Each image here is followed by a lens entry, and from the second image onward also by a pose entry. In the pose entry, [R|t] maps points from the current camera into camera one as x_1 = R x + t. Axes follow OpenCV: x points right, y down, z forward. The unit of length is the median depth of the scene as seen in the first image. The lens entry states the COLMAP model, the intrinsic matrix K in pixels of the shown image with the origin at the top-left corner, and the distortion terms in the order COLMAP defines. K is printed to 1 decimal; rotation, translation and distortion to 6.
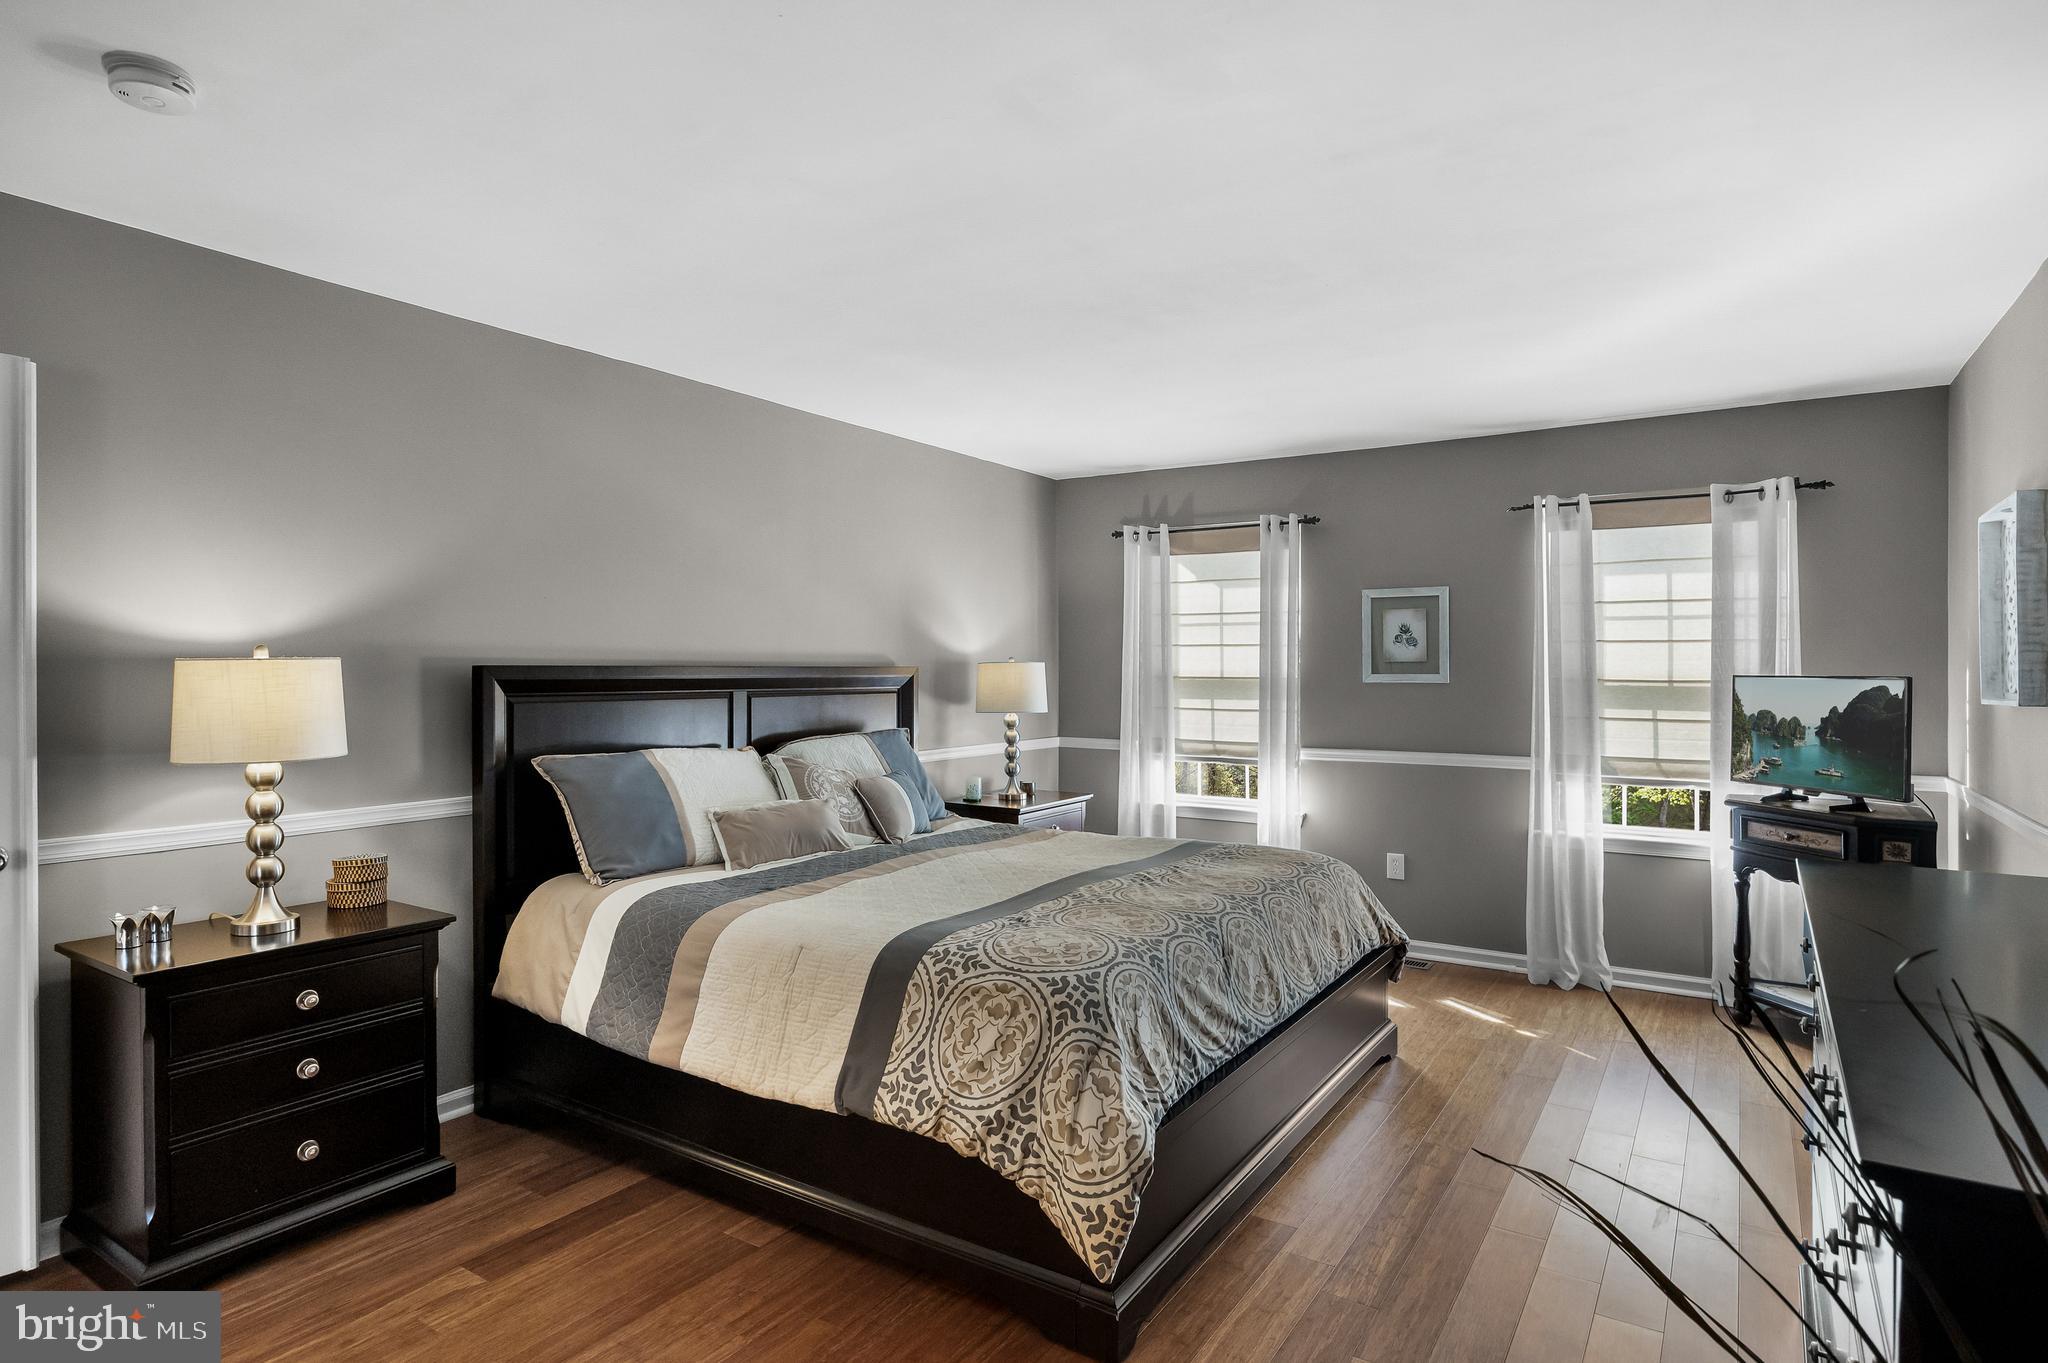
lens RADIAL K [[1087.9, 0, 1026.5], [0, 1087.9, 669.6], [0, 0, 1]] dist [0.008086, 0.000958]
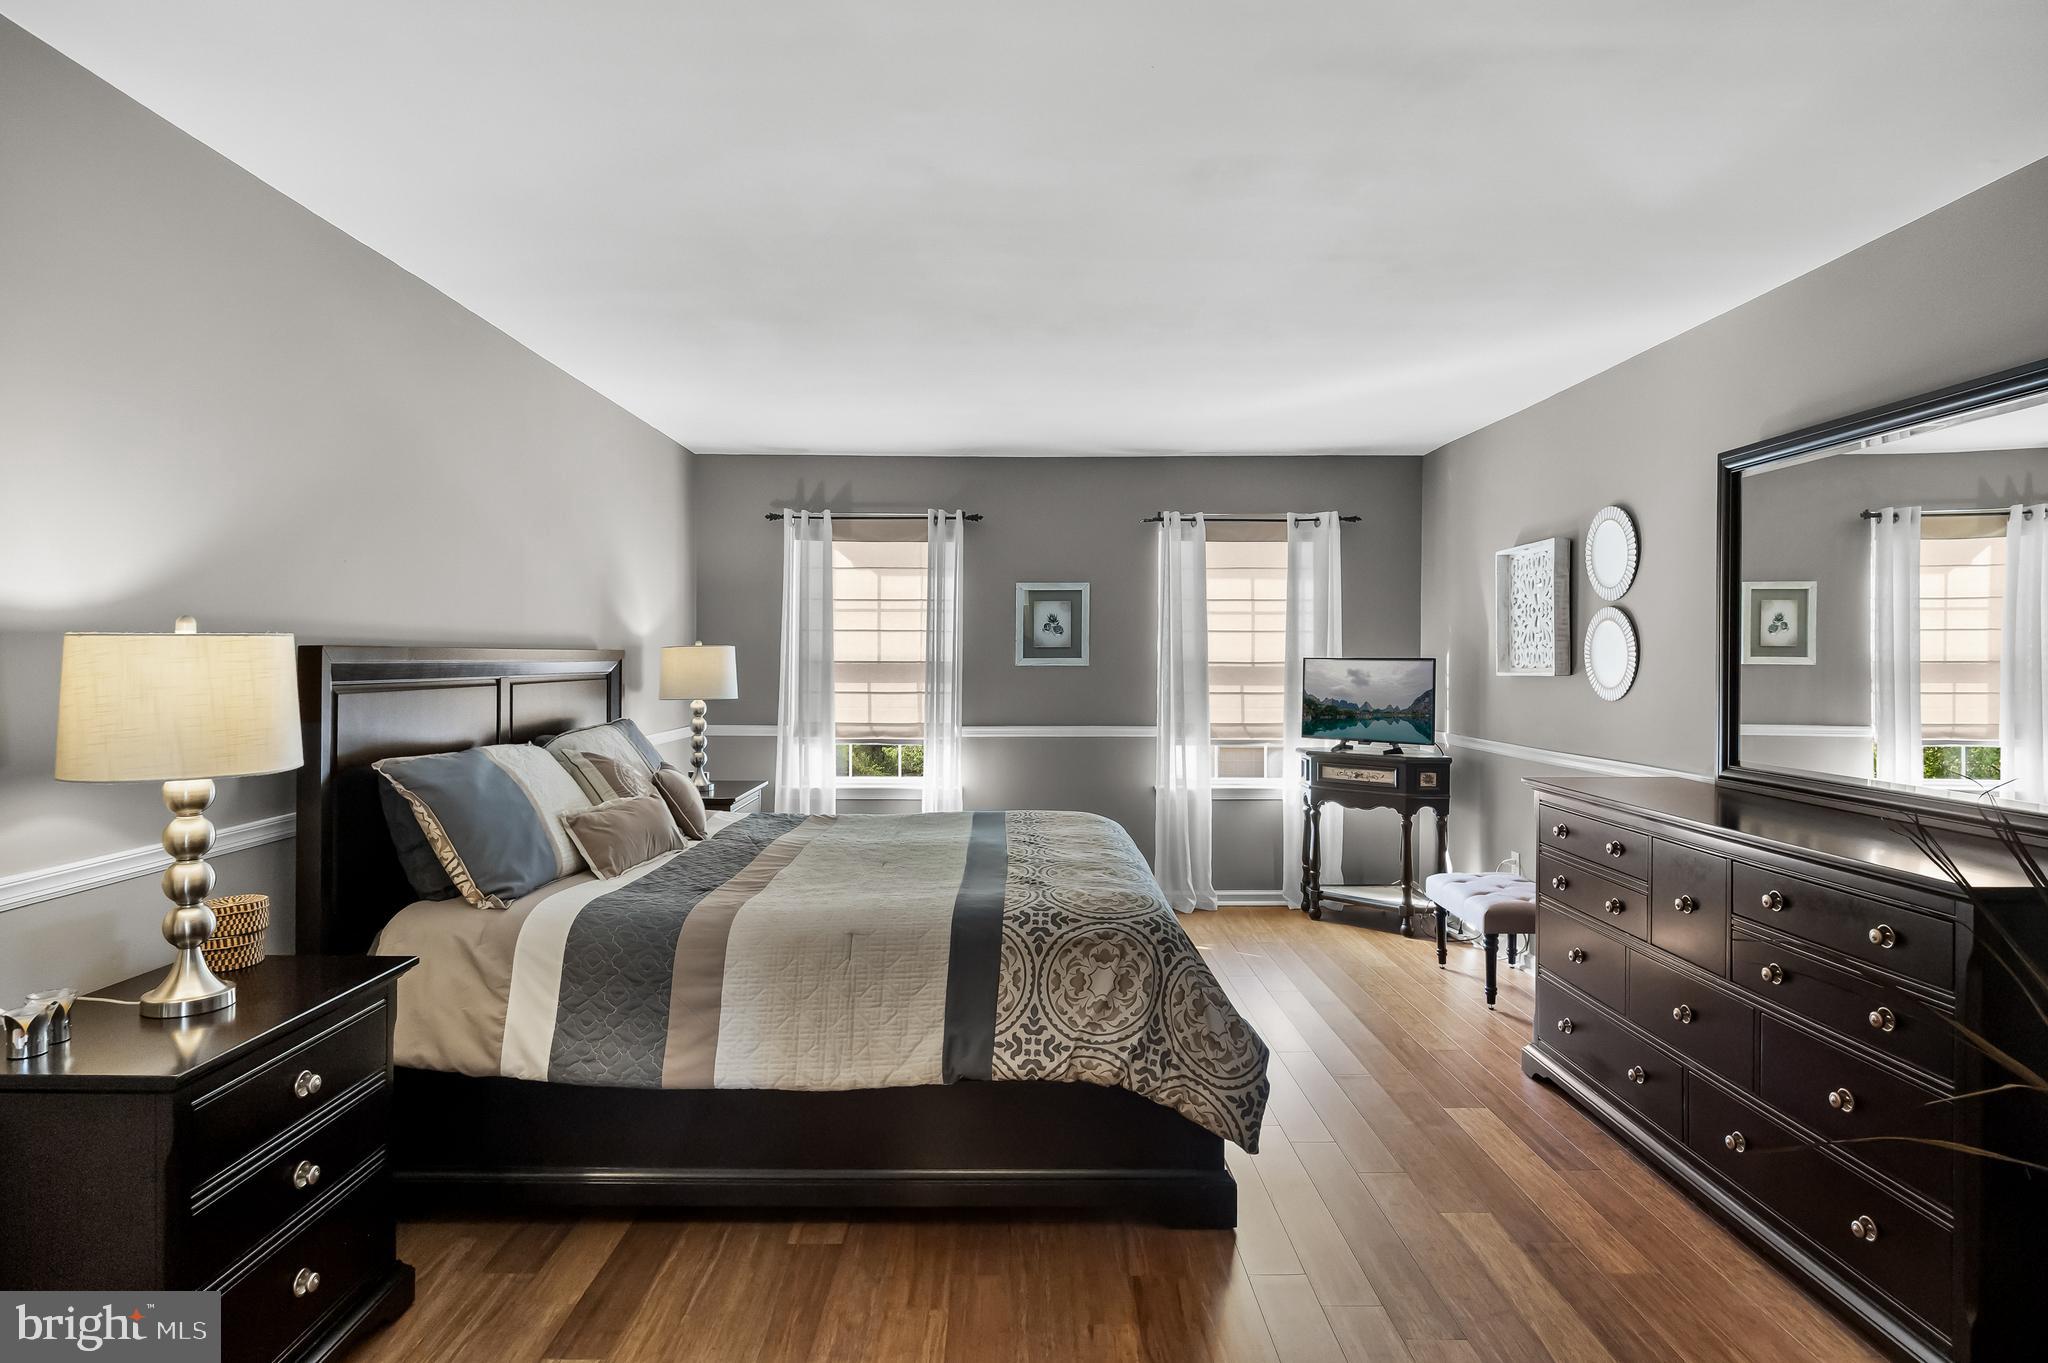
lens RADIAL K [[1087.9, 0, 1080.0], [0, 1087.9, 660.0], [0, 0, 1]] dist [0.008086, 0.000958]
pose [[0.841679, -0.003044, 0.539970, -0.332775], [0.001261, 0.999992, 0.003672, 0.002818], [-0.539977, -0.002410, 0.841676, 0.037407]]
